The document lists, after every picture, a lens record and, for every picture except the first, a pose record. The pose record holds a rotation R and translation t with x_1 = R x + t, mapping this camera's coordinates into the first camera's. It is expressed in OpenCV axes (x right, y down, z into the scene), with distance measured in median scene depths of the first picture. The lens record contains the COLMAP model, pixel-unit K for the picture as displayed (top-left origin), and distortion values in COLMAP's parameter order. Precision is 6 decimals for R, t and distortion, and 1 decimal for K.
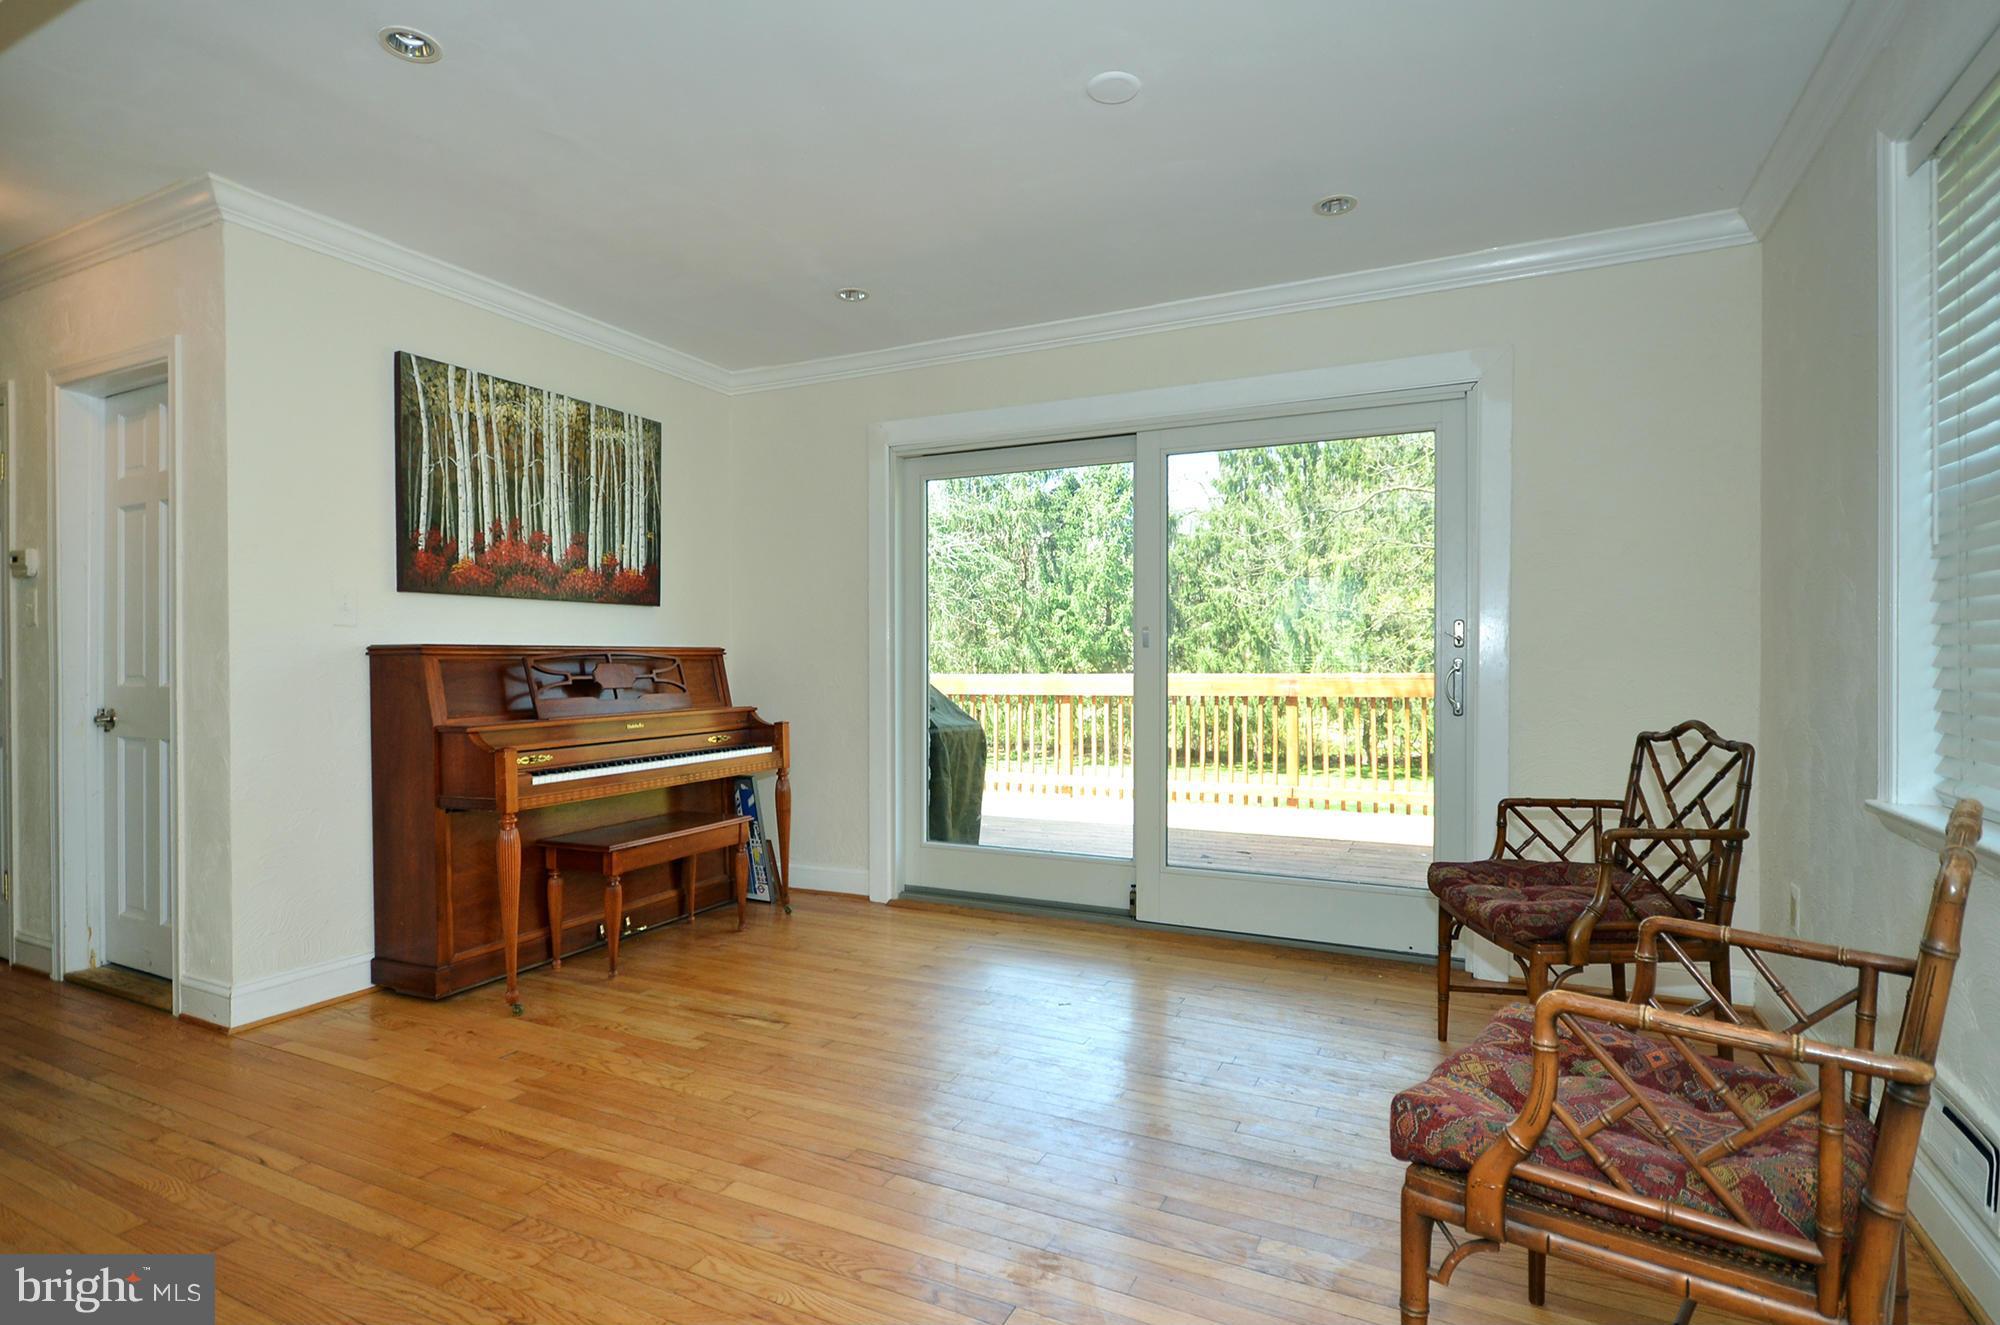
lens RADIAL K [[1055.1, 0, 993.1], [0, 1055.1, 659.0], [0, 0, 1]] dist [-0.003578, 0.001643]
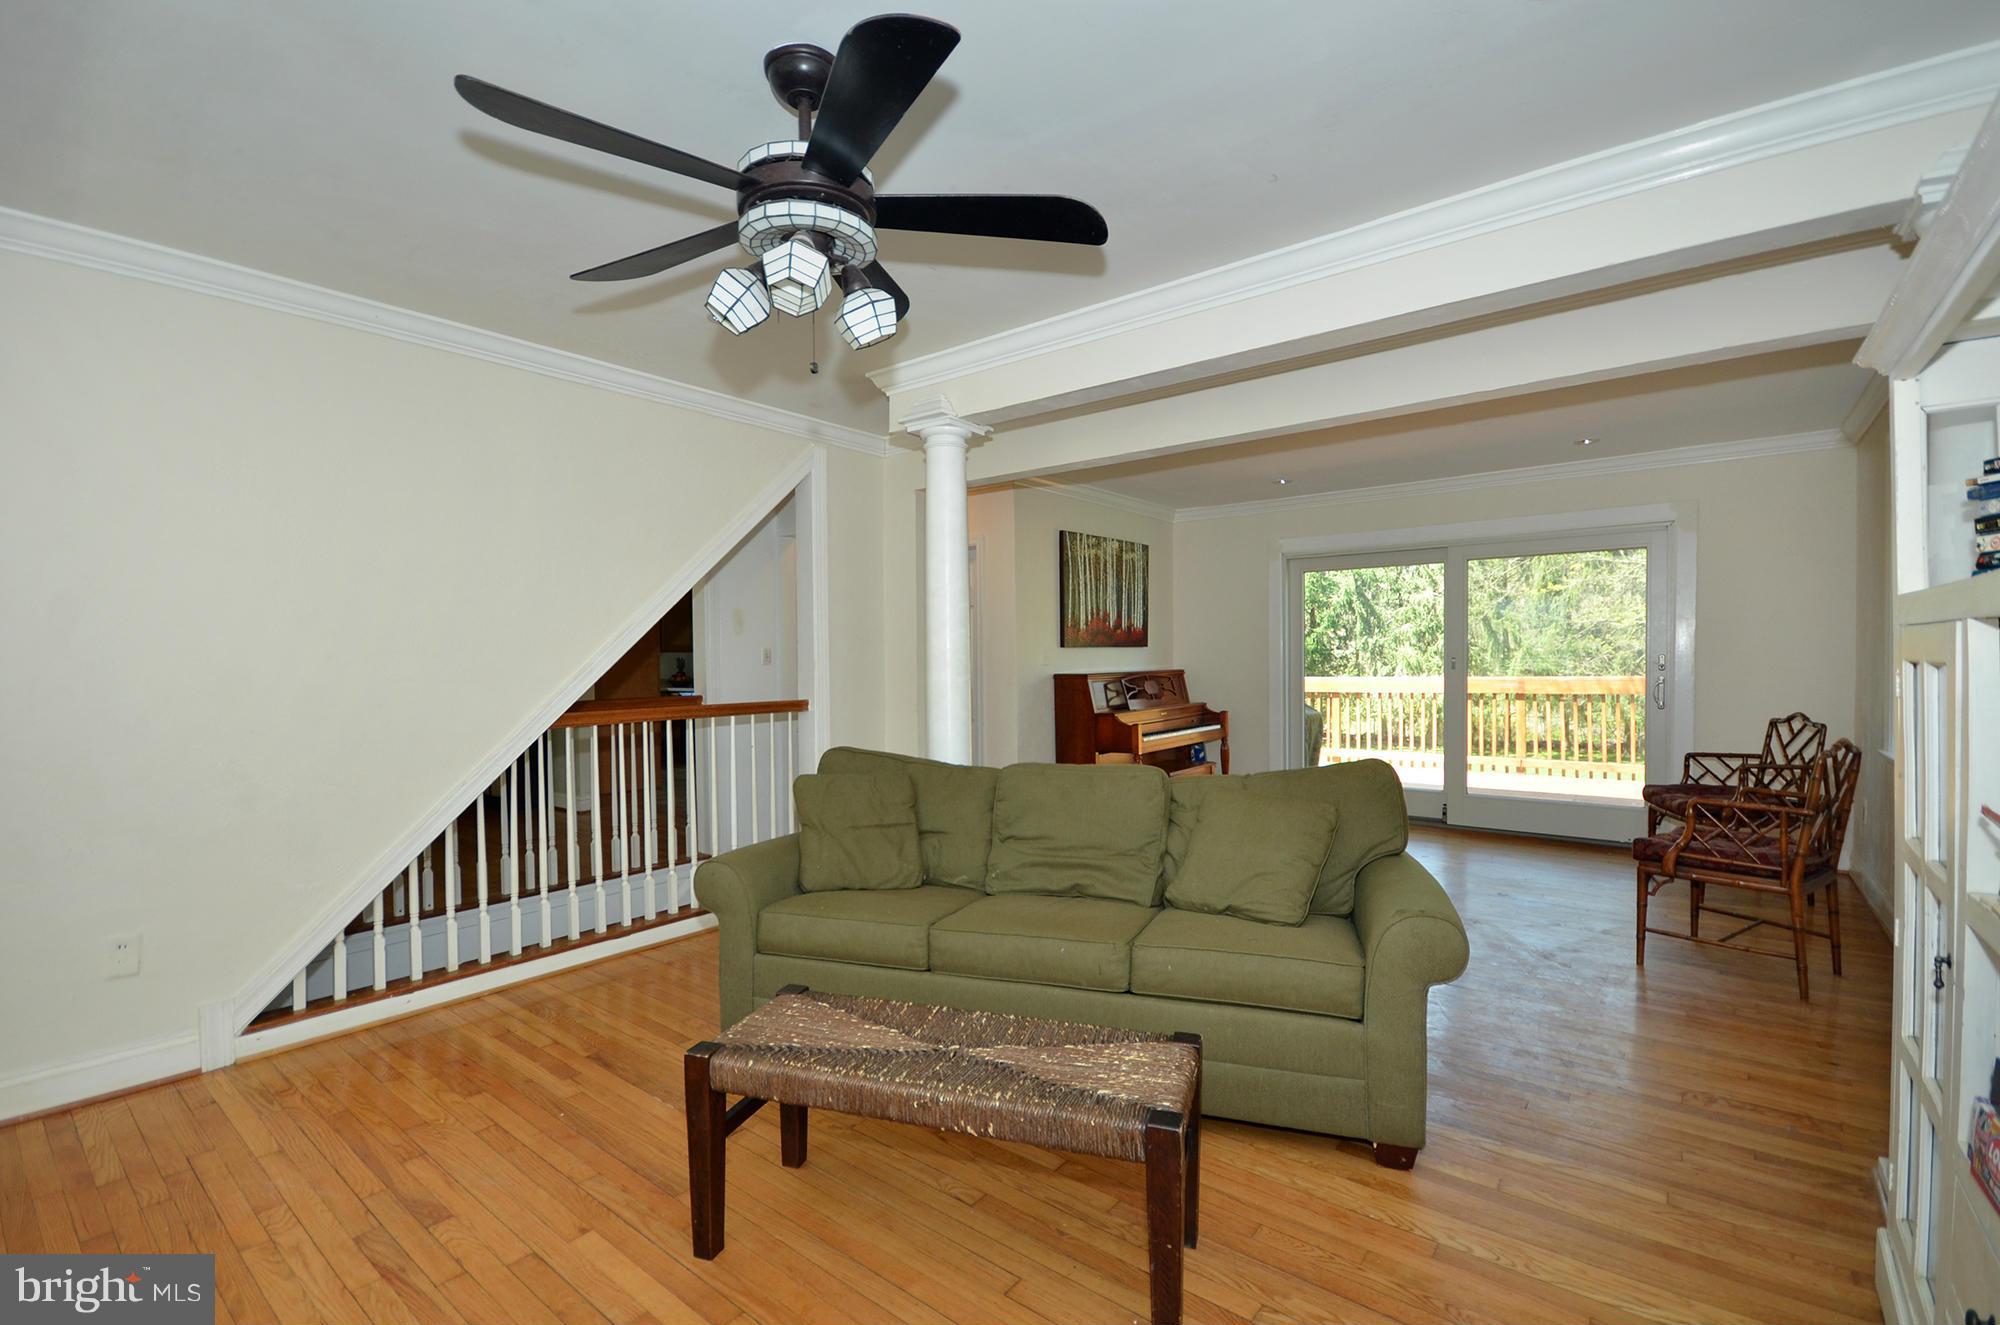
lens RADIAL K [[885.7, 0, 962.2], [0, 885.7, 684.6], [0, 0, 1]] dist [0.000936, -0.004401]
pose [[0.967857, -0.003667, -0.251475, -0.275080], [0.011524, 0.999490, 0.029776, -0.038920], [0.251238, -0.031717, 0.967406, -0.625239]]
